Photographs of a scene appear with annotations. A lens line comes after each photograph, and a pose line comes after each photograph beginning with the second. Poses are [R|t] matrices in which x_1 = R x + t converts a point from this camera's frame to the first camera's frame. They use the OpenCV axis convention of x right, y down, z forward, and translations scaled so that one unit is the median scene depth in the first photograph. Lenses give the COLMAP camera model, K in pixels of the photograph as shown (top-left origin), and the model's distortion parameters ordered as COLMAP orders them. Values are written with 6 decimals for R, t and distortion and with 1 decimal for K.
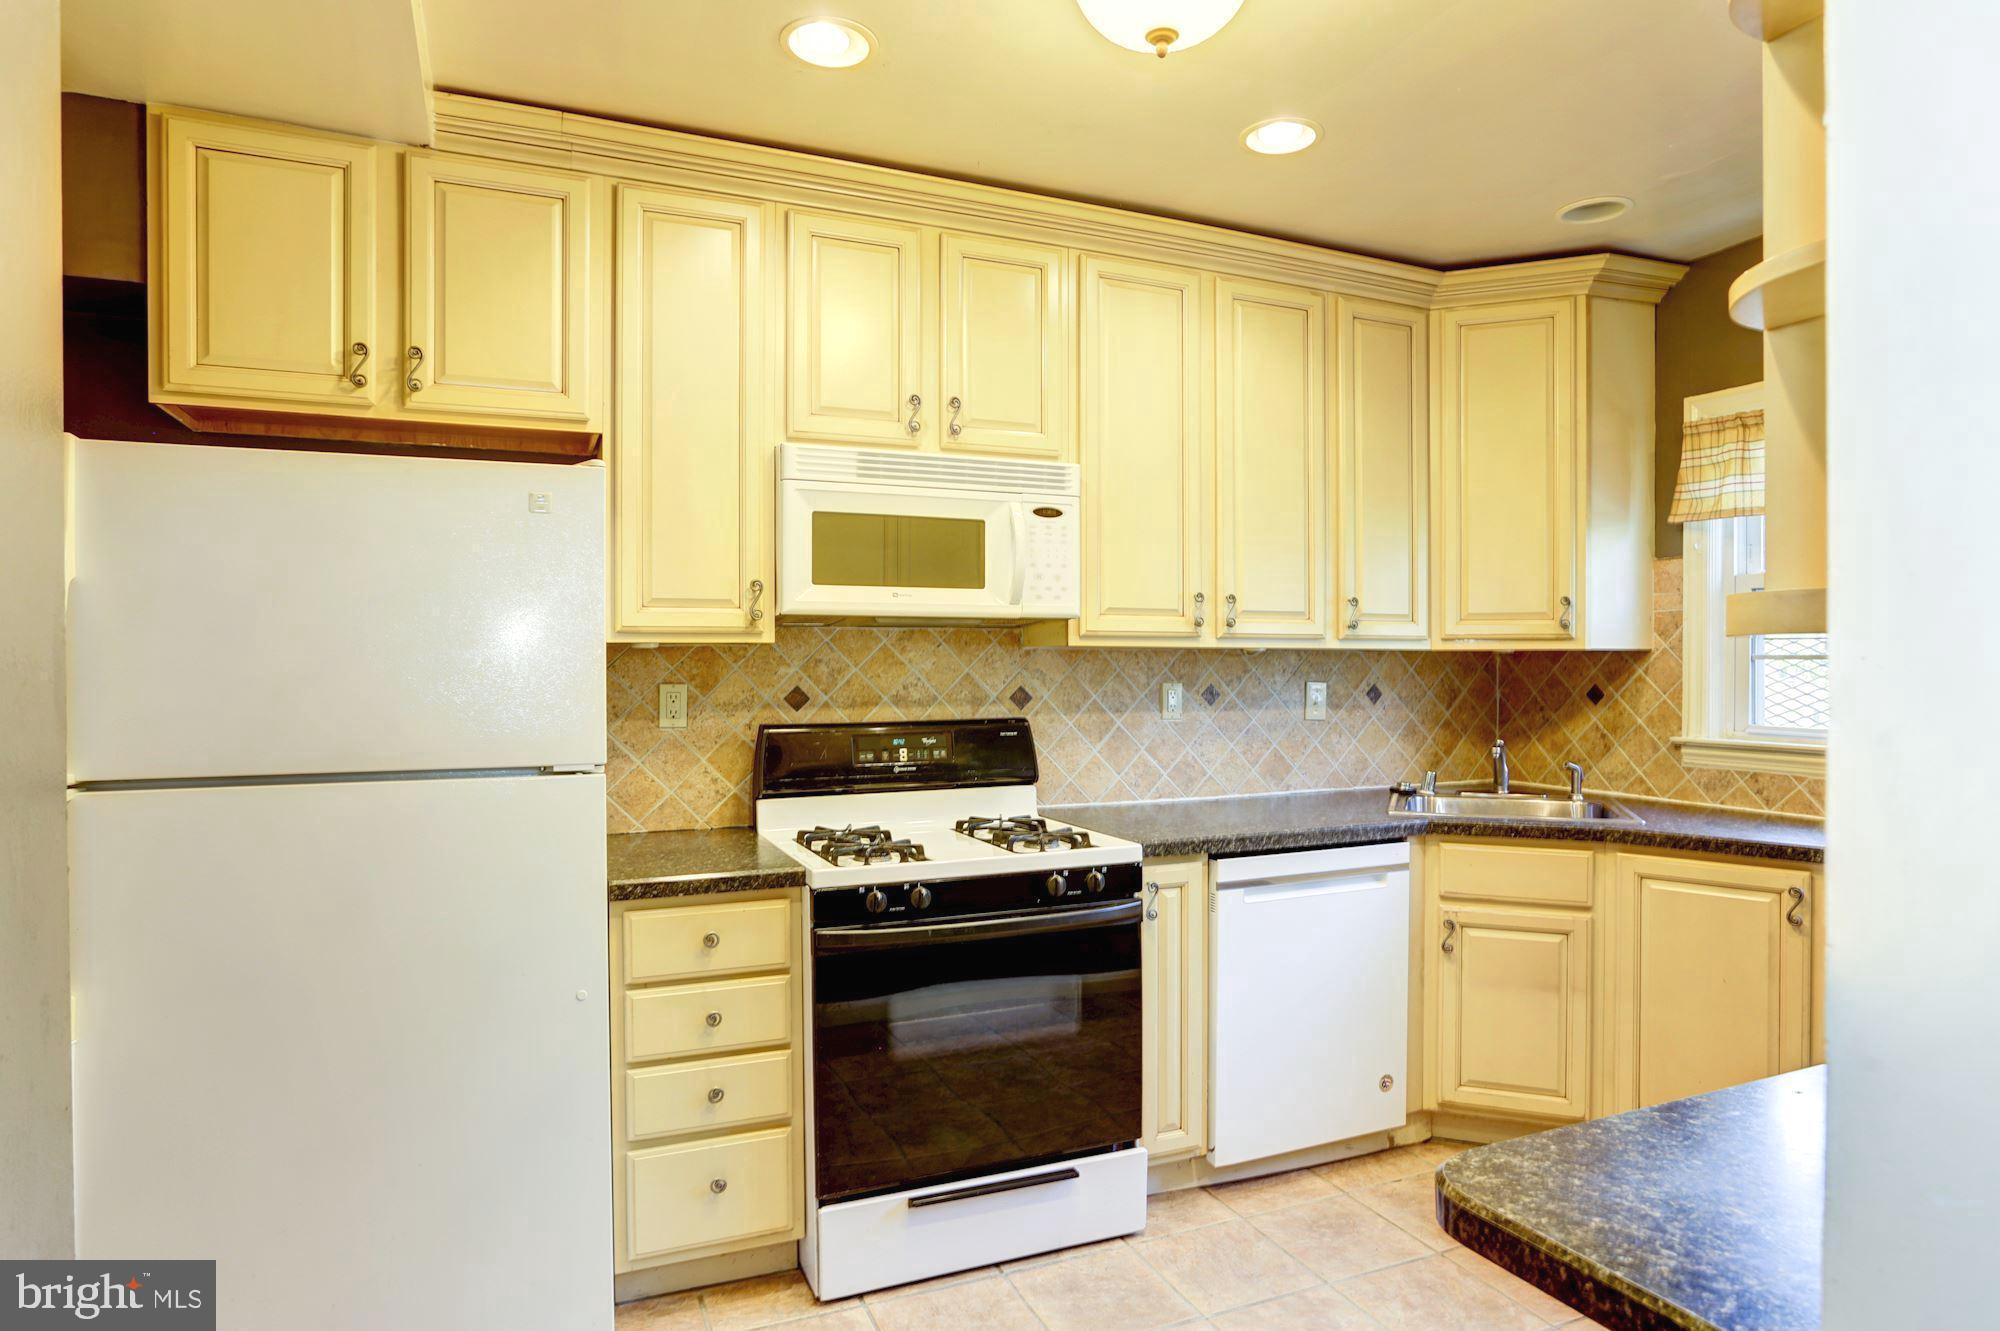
lens RADIAL K [[1109.5, 0, 997.8], [0, 1109.5, 638.2], [0, 0, 1]] dist [-0.023309, 0.001519]
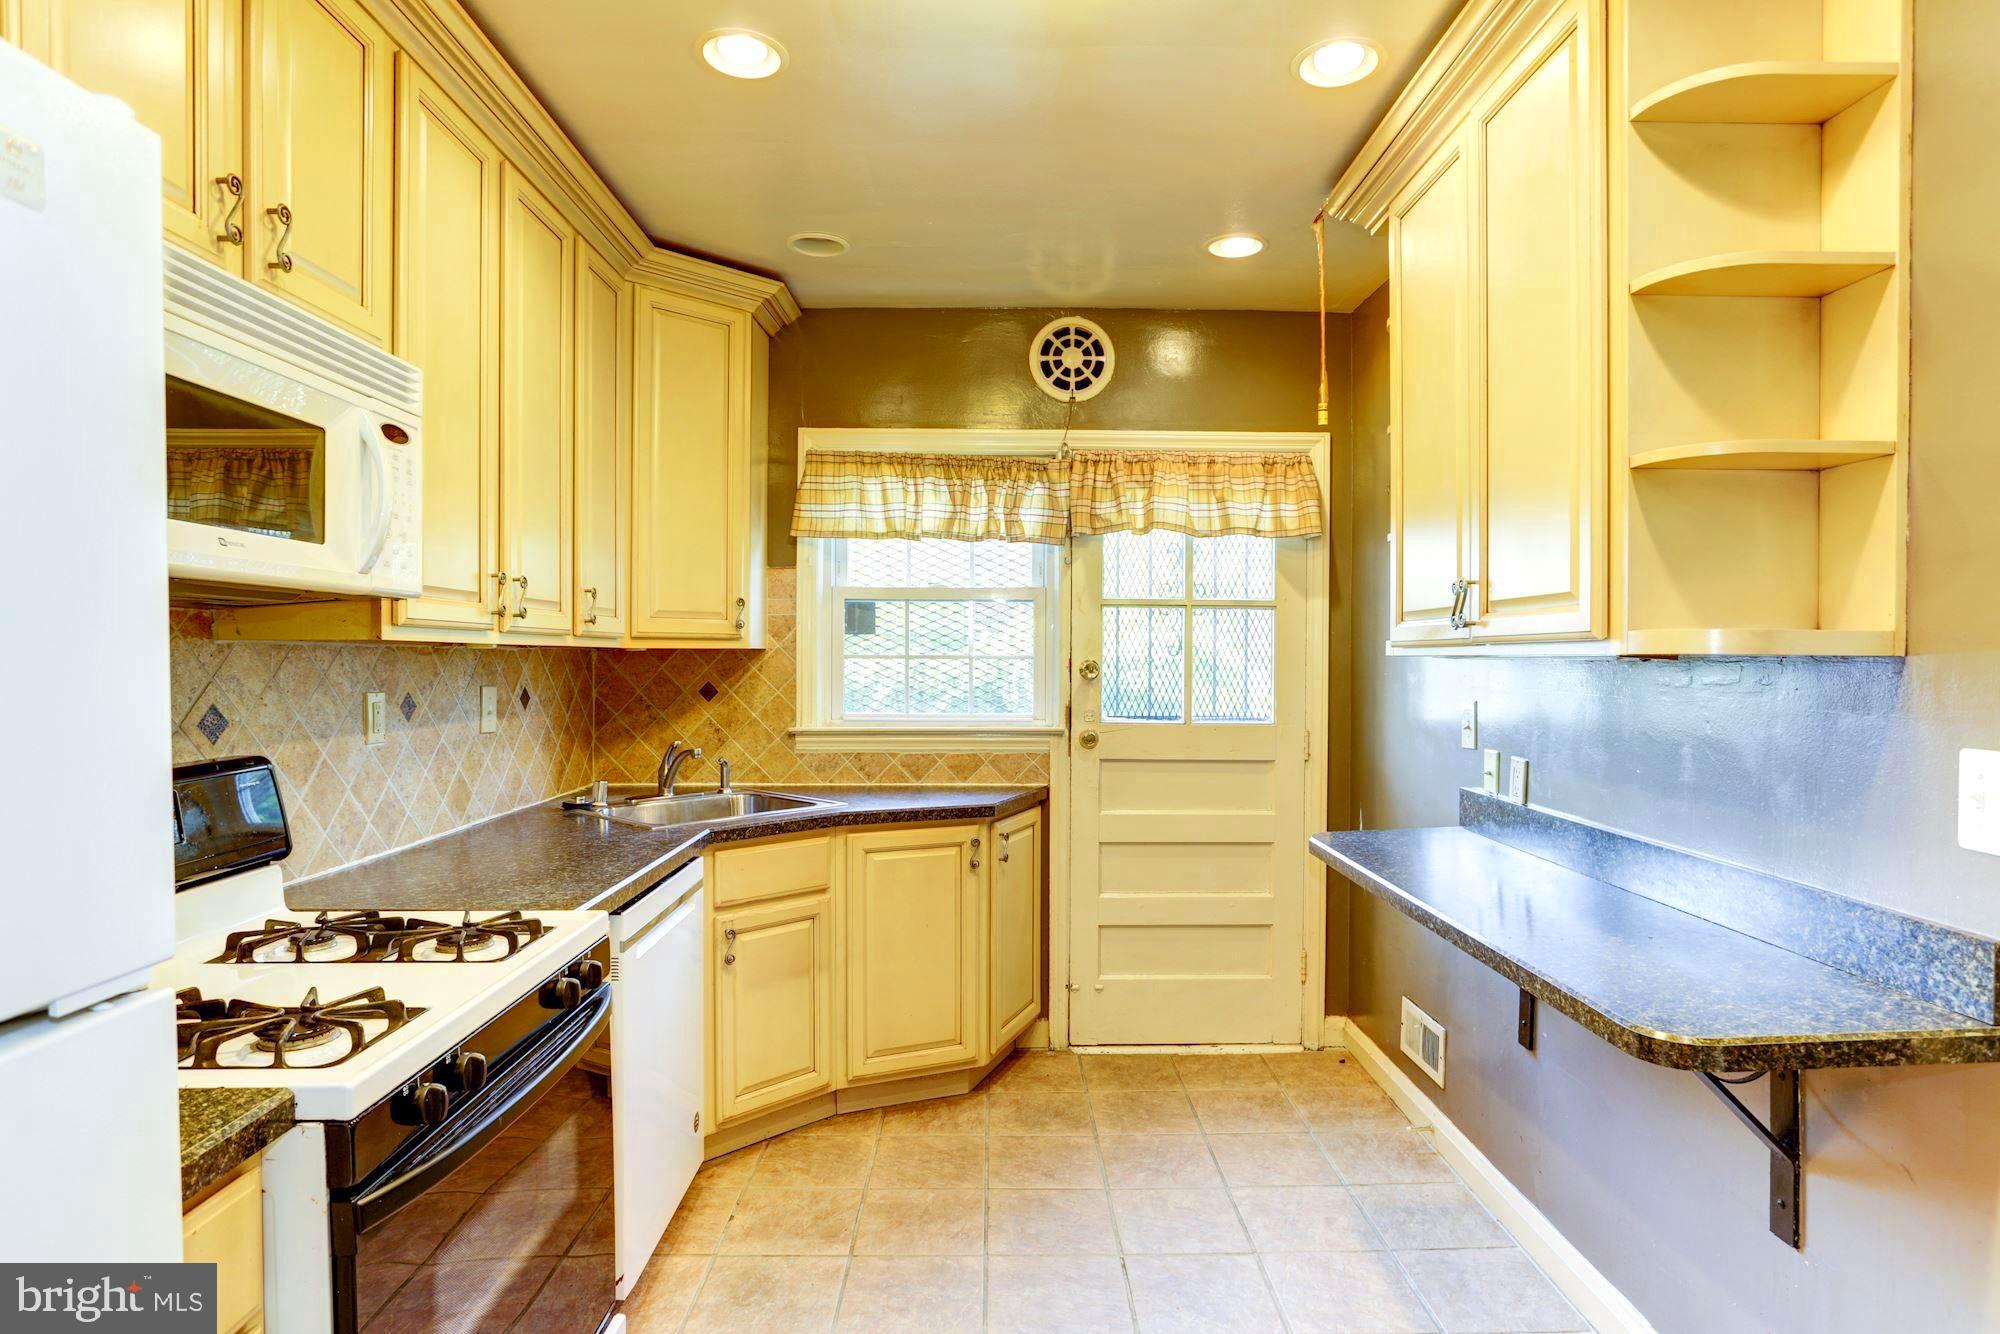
lens RADIAL K [[1109.5, 0, 997.8], [0, 1109.5, 639.7], [0, 0, 1]] dist [-0.023309, 0.001519]
pose [[0.396578, 0.013373, 0.917904, -0.342516], [-0.020329, 0.999777, -0.005783, 0.002601], [-0.917776, -0.016367, 0.396761, 0.359198]]
